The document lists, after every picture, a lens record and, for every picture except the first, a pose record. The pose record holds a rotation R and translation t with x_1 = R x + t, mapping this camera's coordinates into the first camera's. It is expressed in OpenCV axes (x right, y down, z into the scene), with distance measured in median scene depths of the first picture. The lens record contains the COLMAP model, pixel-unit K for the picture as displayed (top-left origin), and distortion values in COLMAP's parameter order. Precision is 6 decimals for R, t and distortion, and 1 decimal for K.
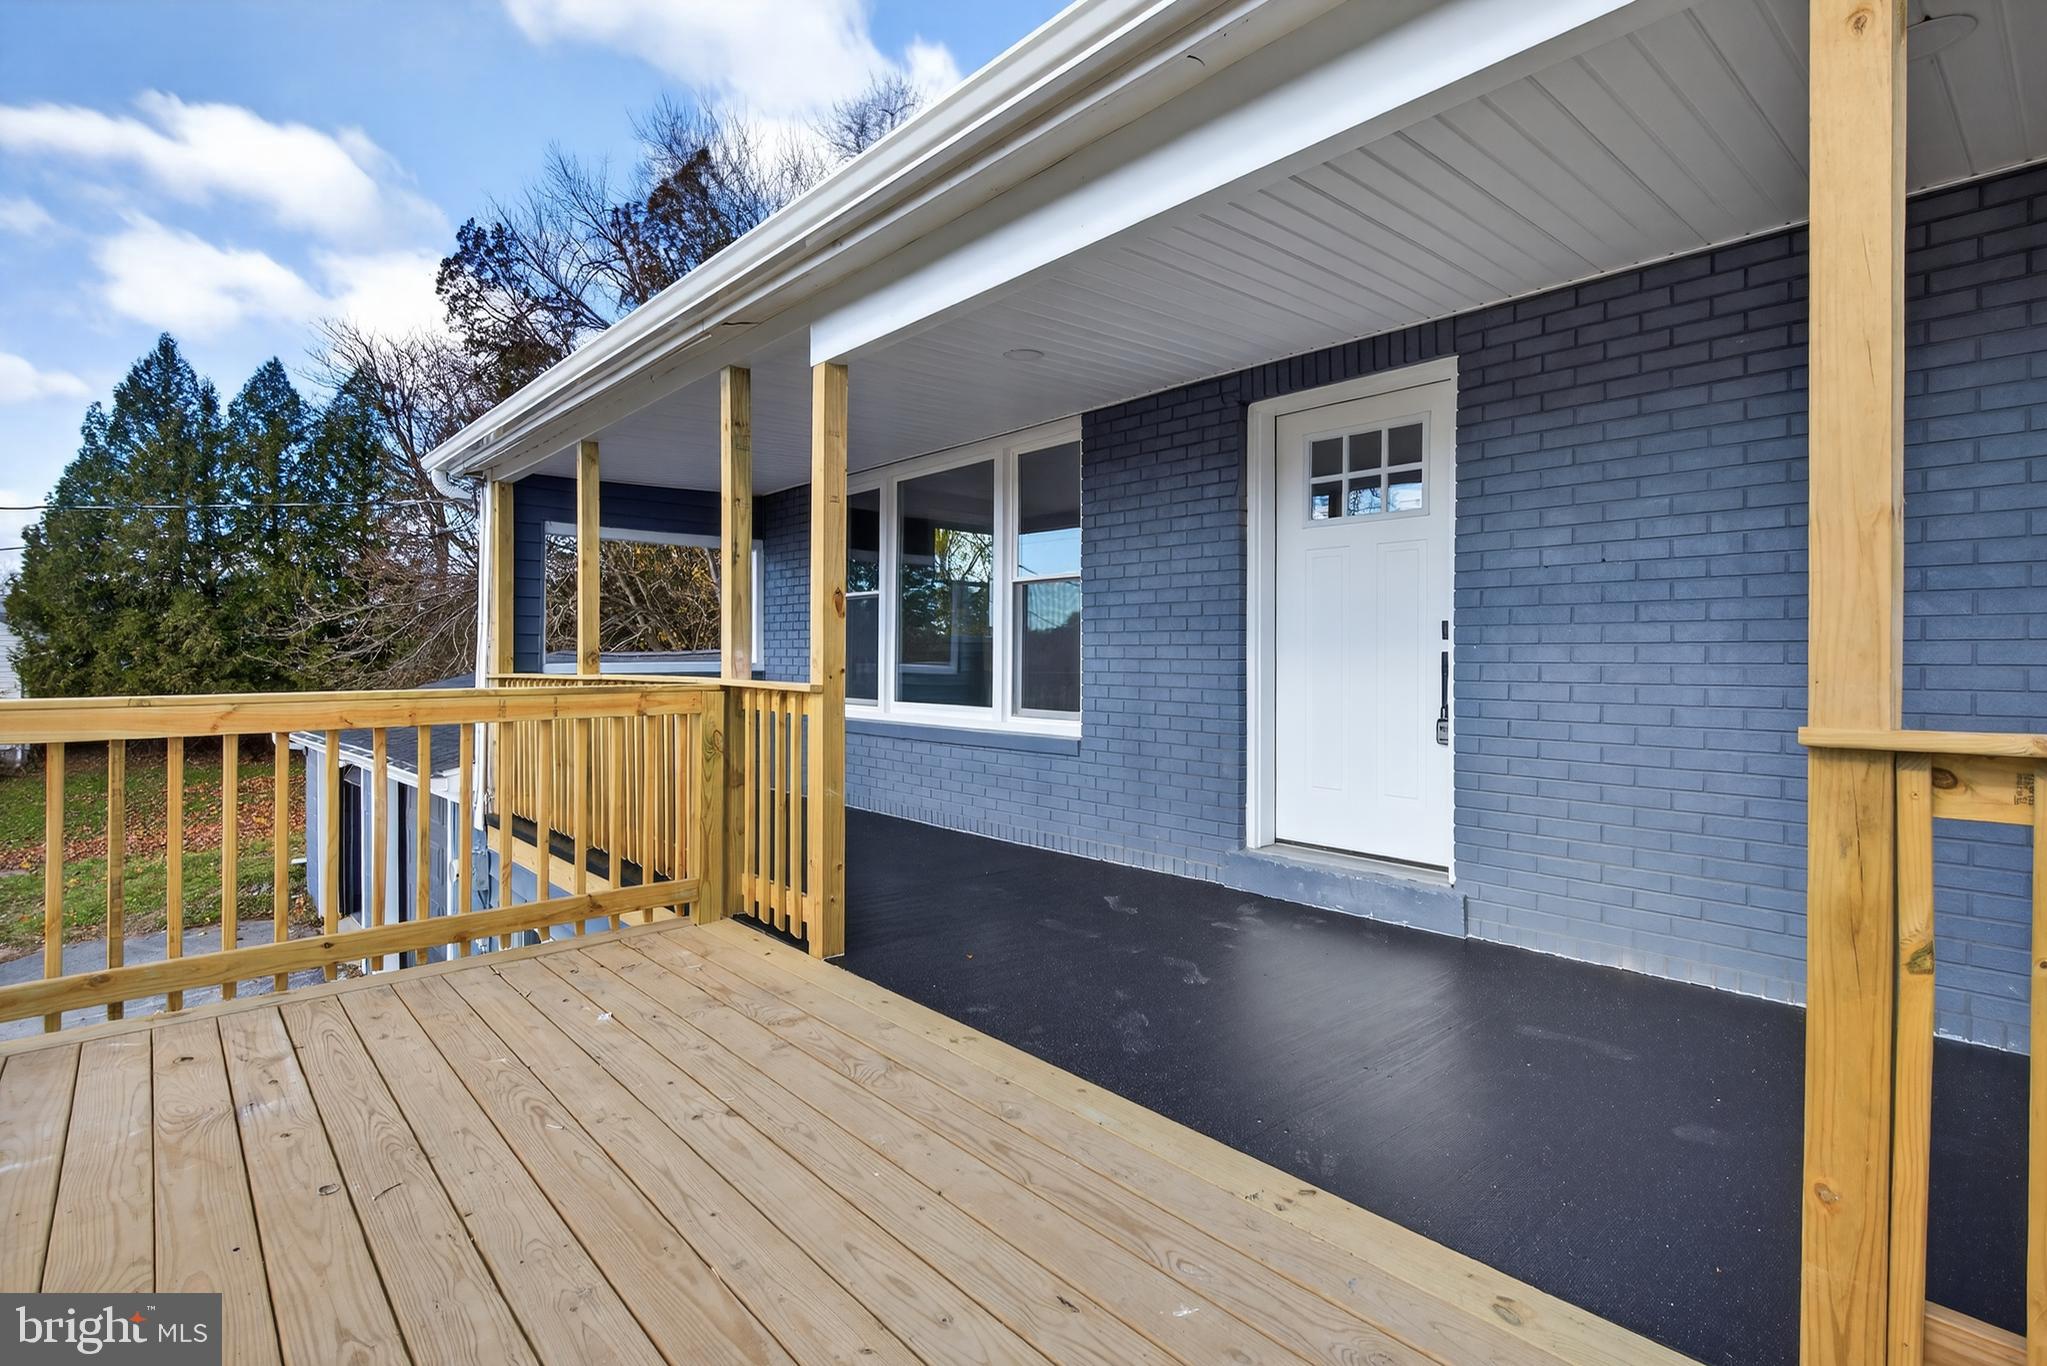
lens RADIAL K [[974.4, 0, 975.9], [0, 974.4, 663.2], [0, 0, 1]] dist [-0.005025, -0.000463]
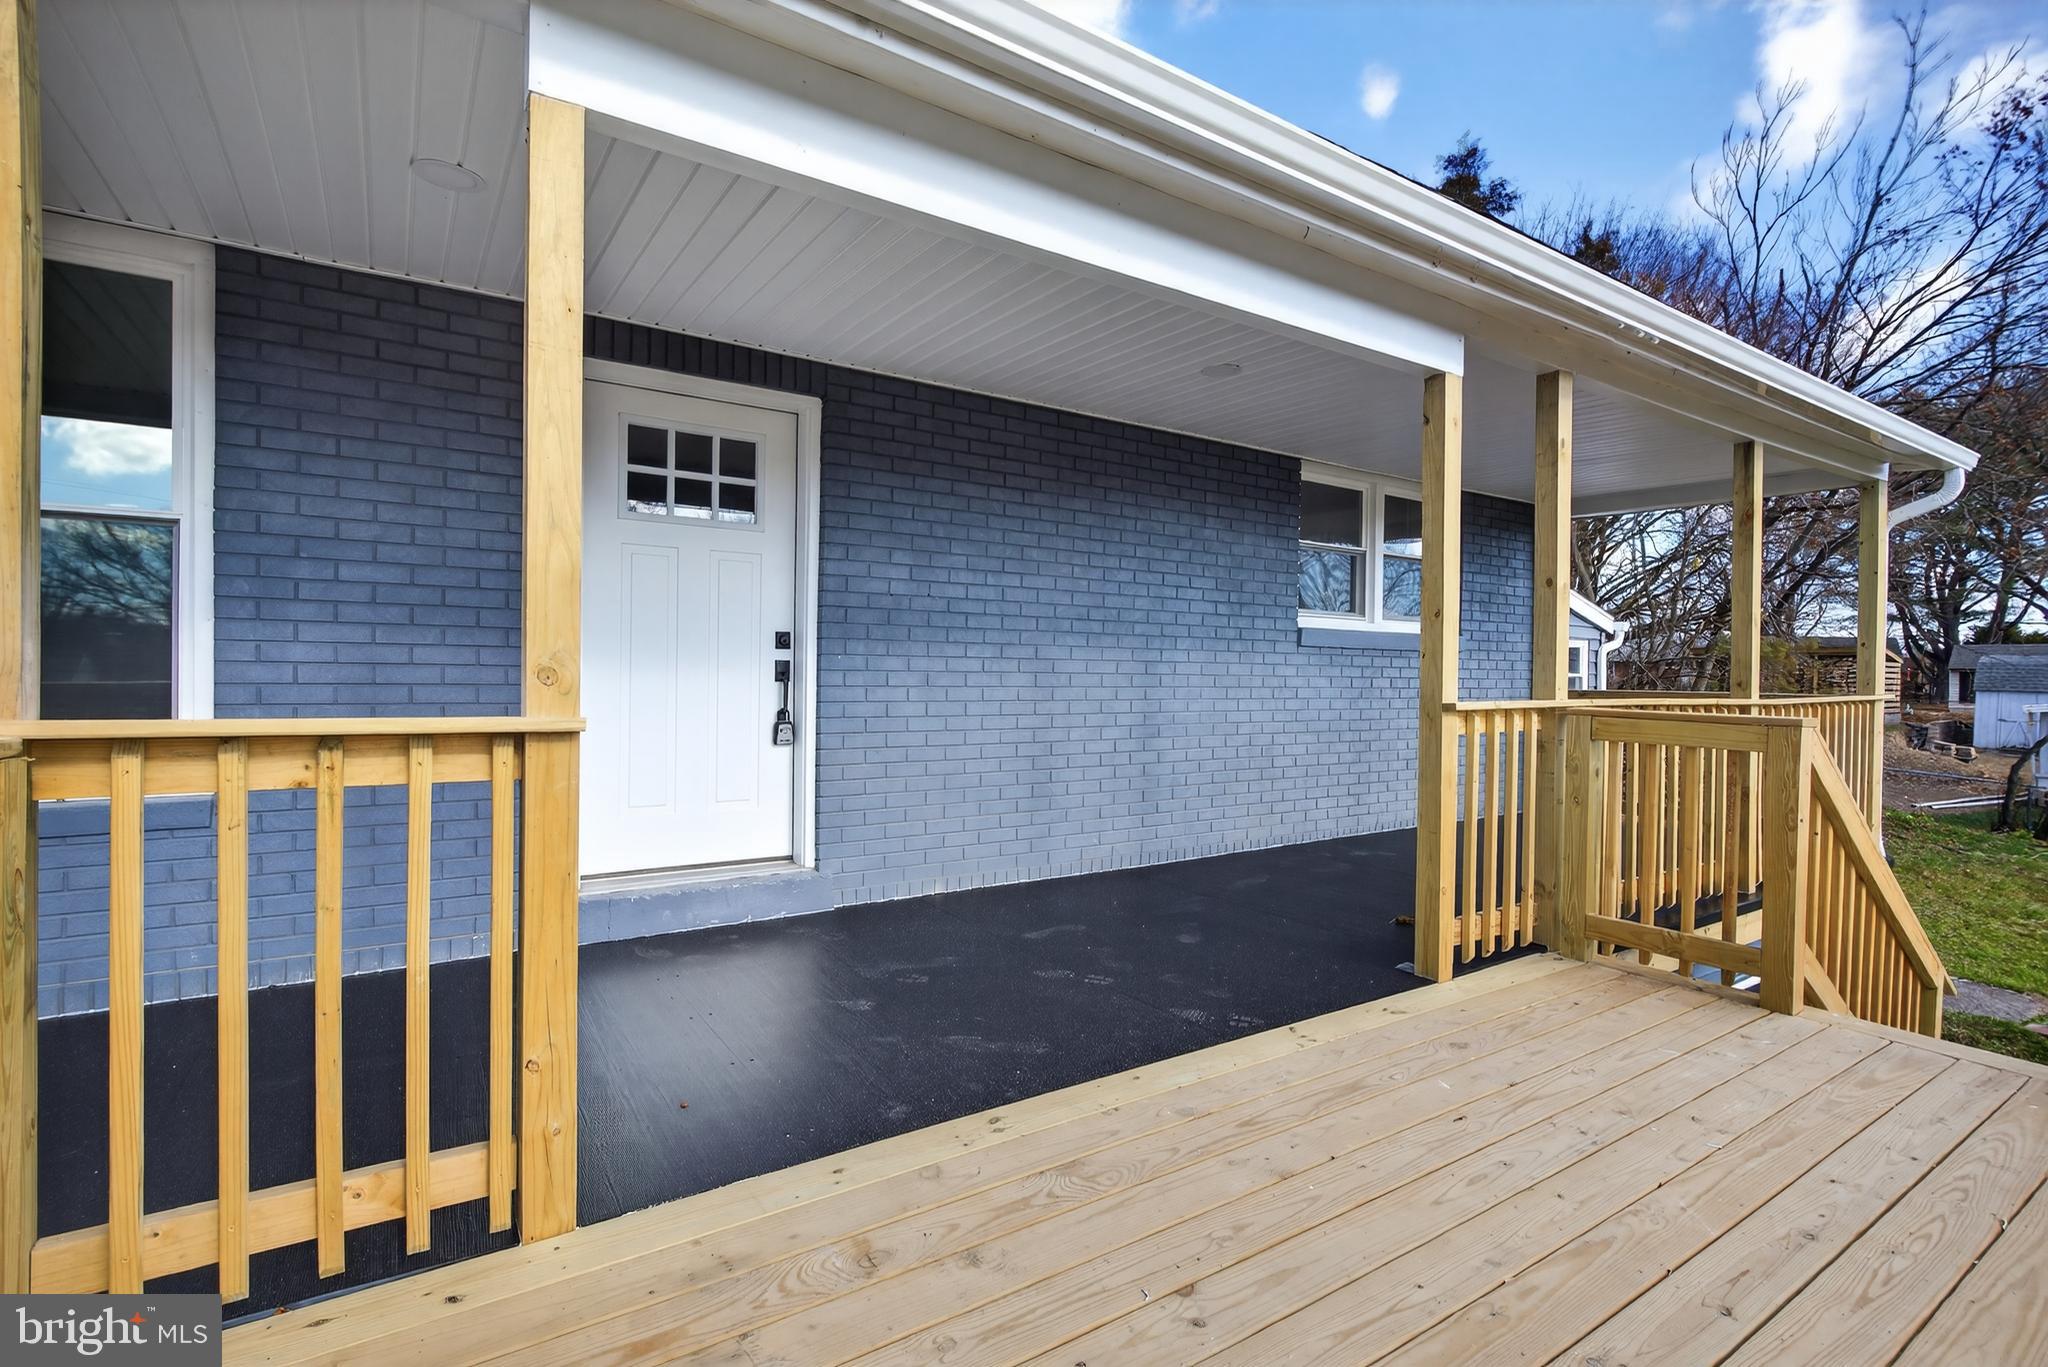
lens RADIAL K [[974.8, 0, 1025.1], [0, 974.8, 679.4], [0, 0, 1]] dist [-0.005025, -0.000463]
pose [[0.107682, -0.013041, 0.994100, -0.637488], [-0.005888, 0.999888, 0.013755, -0.007753], [-0.994168, -0.007335, 0.107593, 0.671094]]
